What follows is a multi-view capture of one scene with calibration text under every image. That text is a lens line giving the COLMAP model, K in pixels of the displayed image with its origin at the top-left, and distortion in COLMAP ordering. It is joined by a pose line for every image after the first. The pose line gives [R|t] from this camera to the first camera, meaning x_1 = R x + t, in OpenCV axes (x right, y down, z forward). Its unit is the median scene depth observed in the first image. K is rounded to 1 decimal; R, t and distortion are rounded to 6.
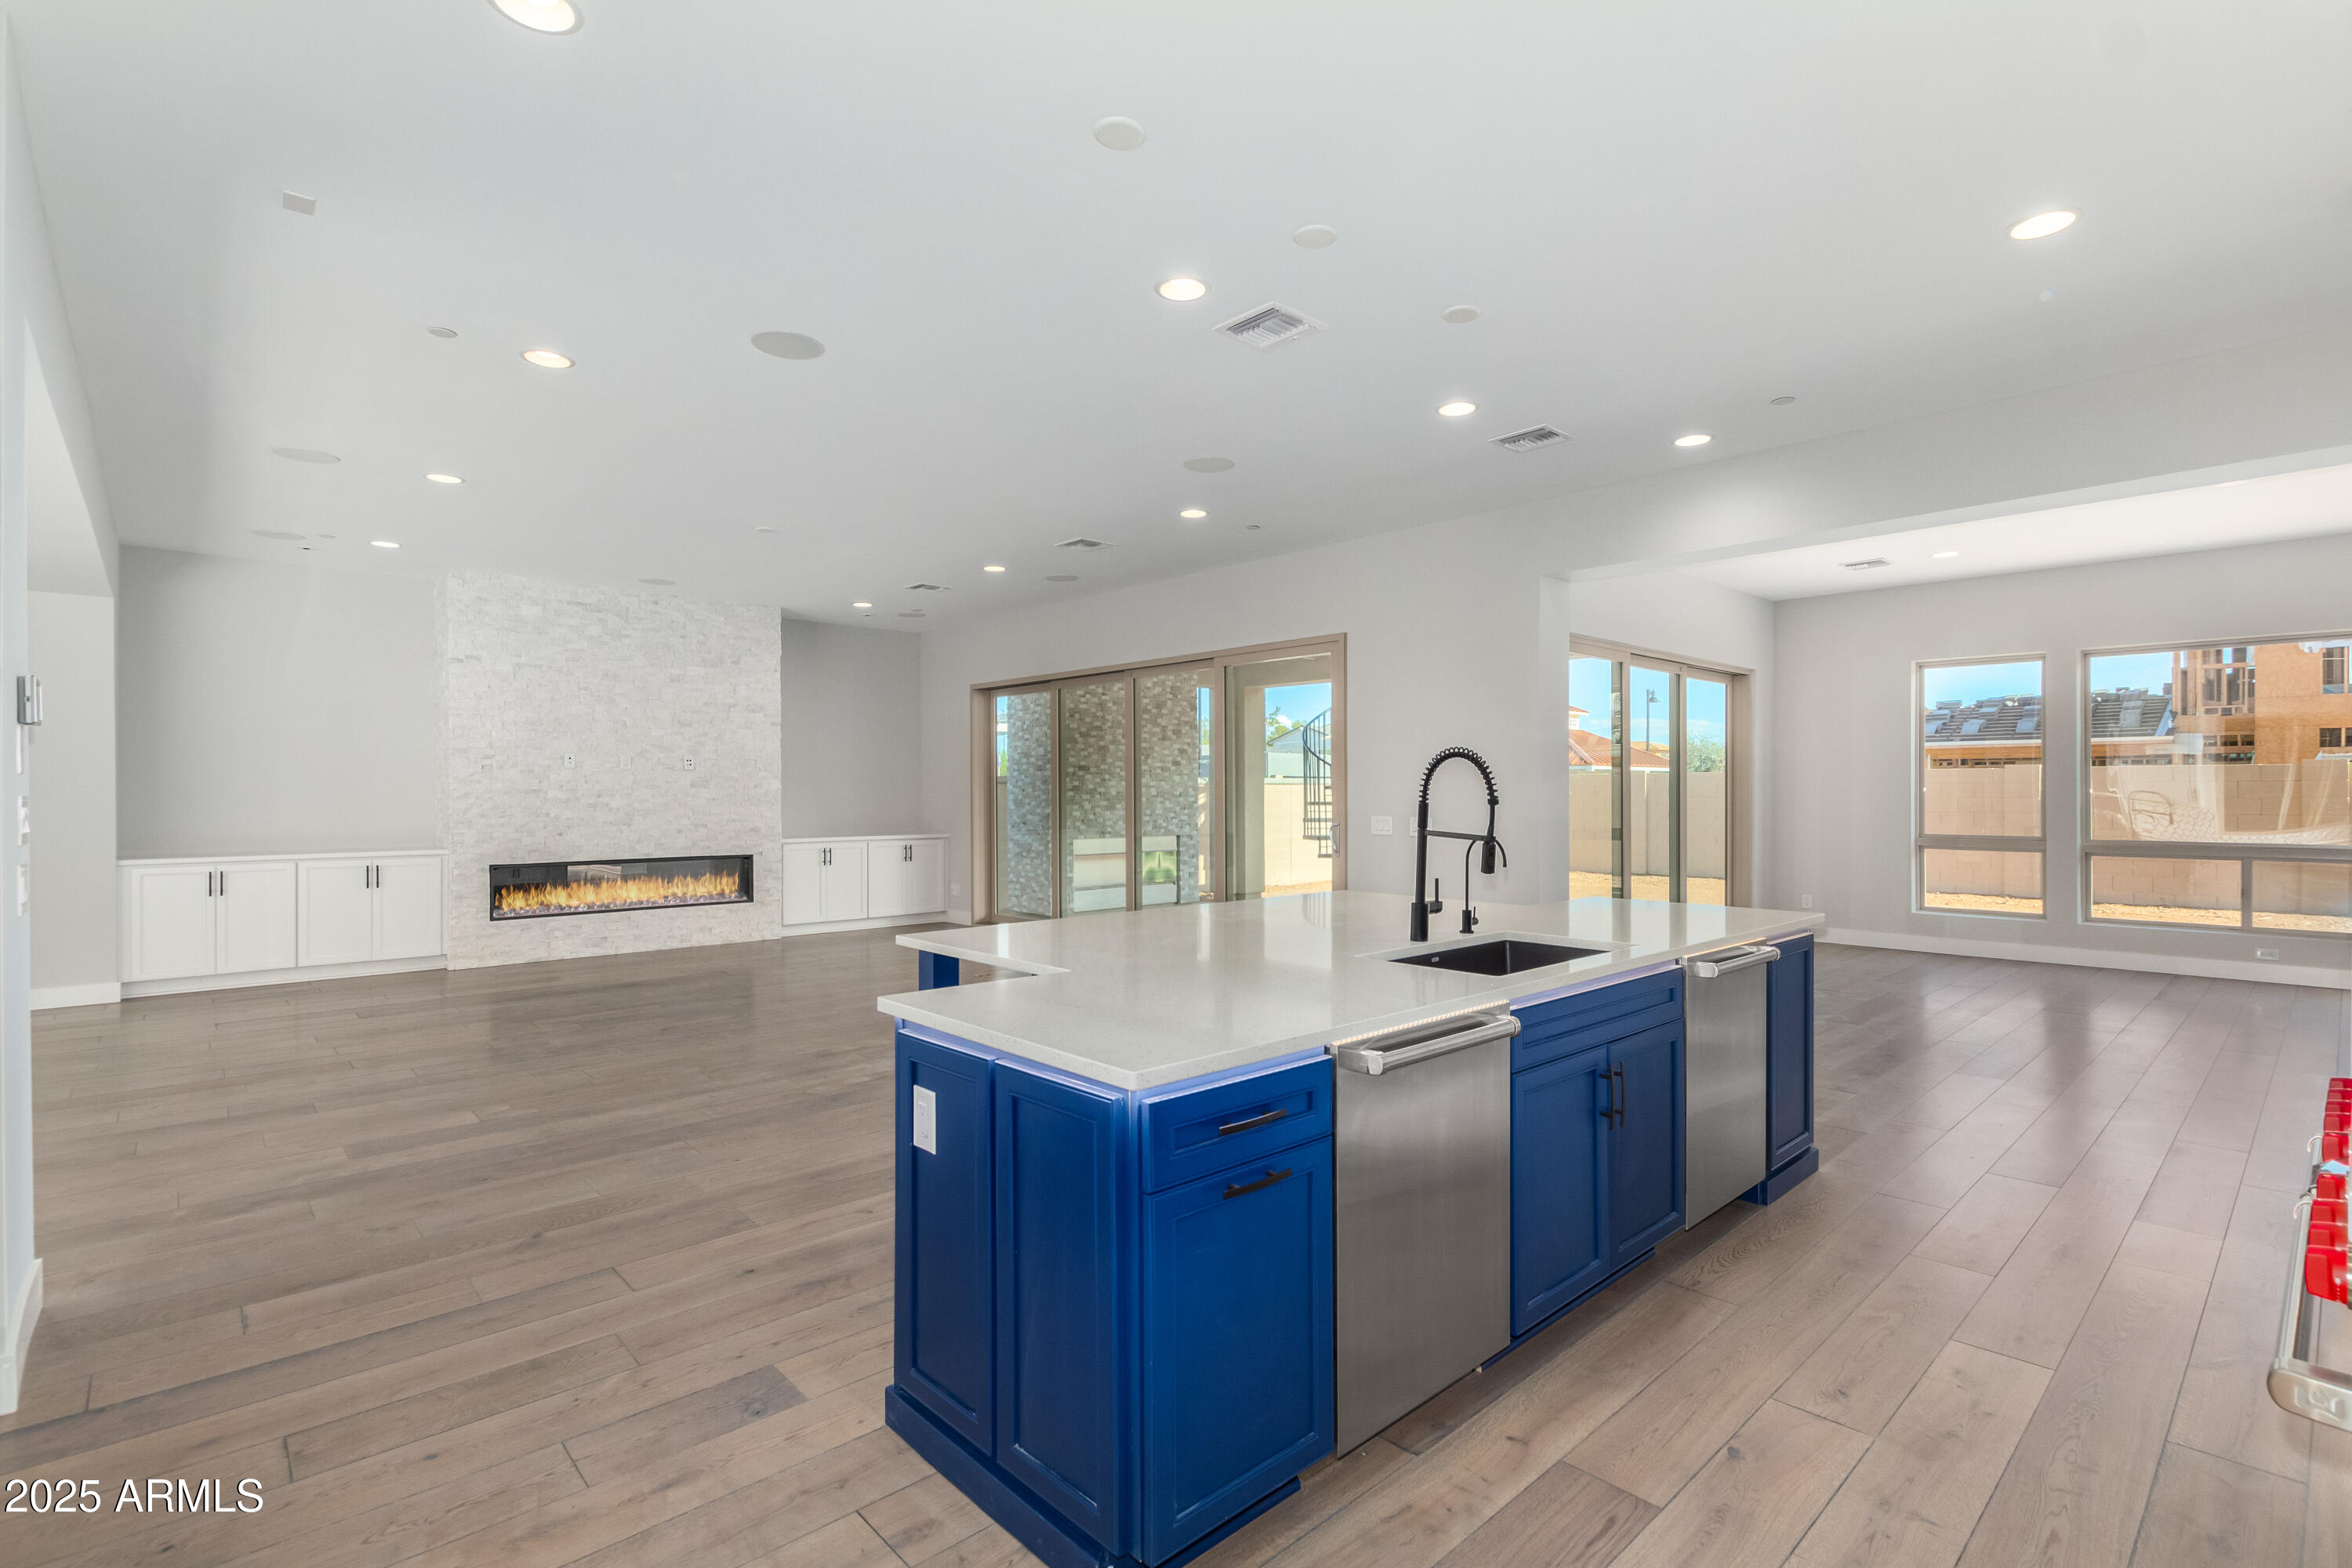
lens RADIAL K [[1086.7, 0, 1164.9], [0, 1086.7, 791.9], [0, 0, 1]] dist [0.007653, -0.005044]
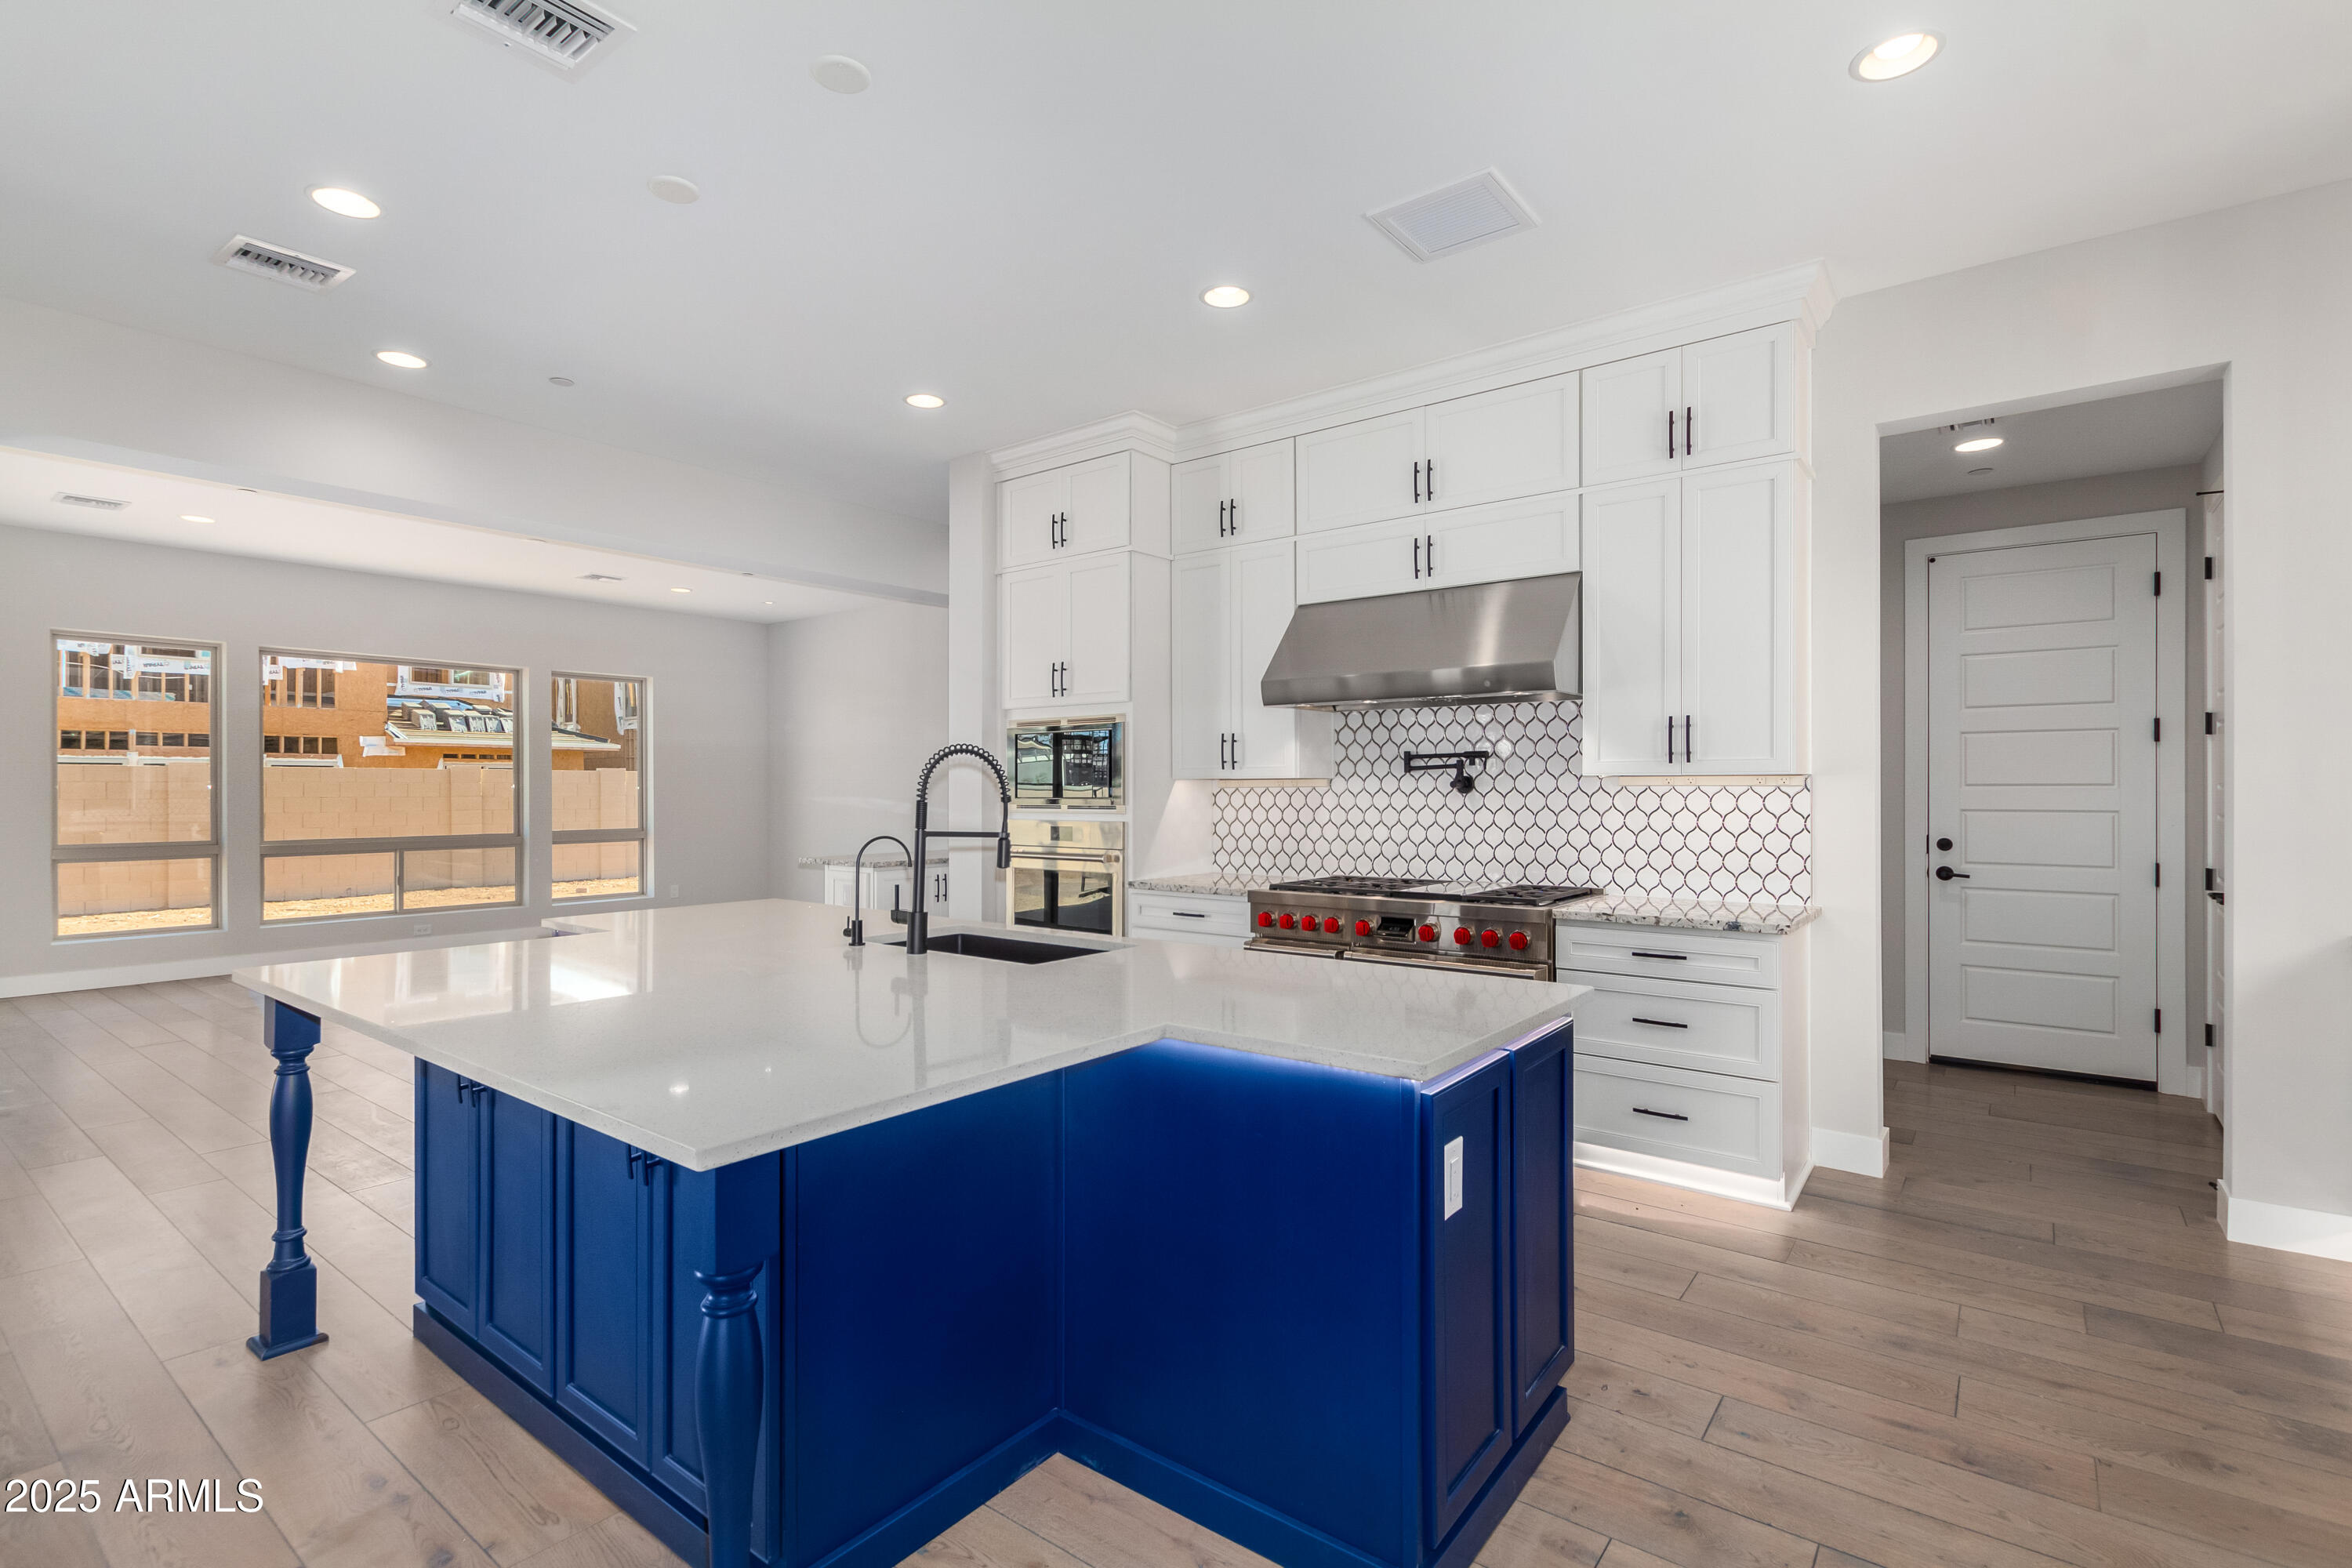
lens RADIAL K [[1086.7, 0, 1179.2], [0, 1086.7, 780.6], [0, 0, 1]] dist [0.007653, -0.005044]
pose [[-0.177105, 0.008031, 0.984159, -0.294903], [0.003640, 0.999965, -0.007505, -0.000191], [-0.984185, 0.002253, -0.177128, 0.394586]]
